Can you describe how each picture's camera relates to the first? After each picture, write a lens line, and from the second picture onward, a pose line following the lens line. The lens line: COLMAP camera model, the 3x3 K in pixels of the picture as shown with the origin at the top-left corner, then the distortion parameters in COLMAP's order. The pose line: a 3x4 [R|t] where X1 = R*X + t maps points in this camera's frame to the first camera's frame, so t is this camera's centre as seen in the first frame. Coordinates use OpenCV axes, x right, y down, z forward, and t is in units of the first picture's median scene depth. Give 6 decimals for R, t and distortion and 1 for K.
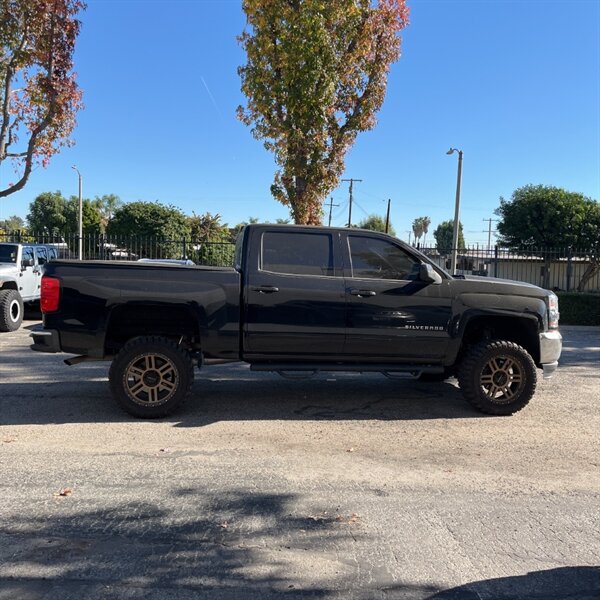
lens RADIAL K [[593.9, 0, 292.8], [0, 593.9, 298.8], [0, 0, 1]] dist [0.044753, -0.049599]
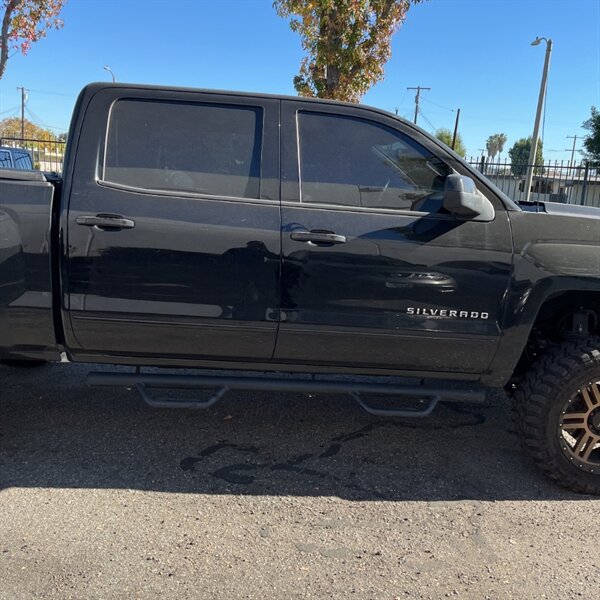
lens RADIAL K [[593.9, 0, 292.8], [0, 593.9, 298.8], [0, 0, 1]] dist [0.044753, -0.049599]
pose [[0.994009, 0.044200, -0.099967, 0.053375], [-0.030343, 0.990229, 0.136113, -0.008731], [0.105006, -0.132264, 0.985637, 0.191797]]
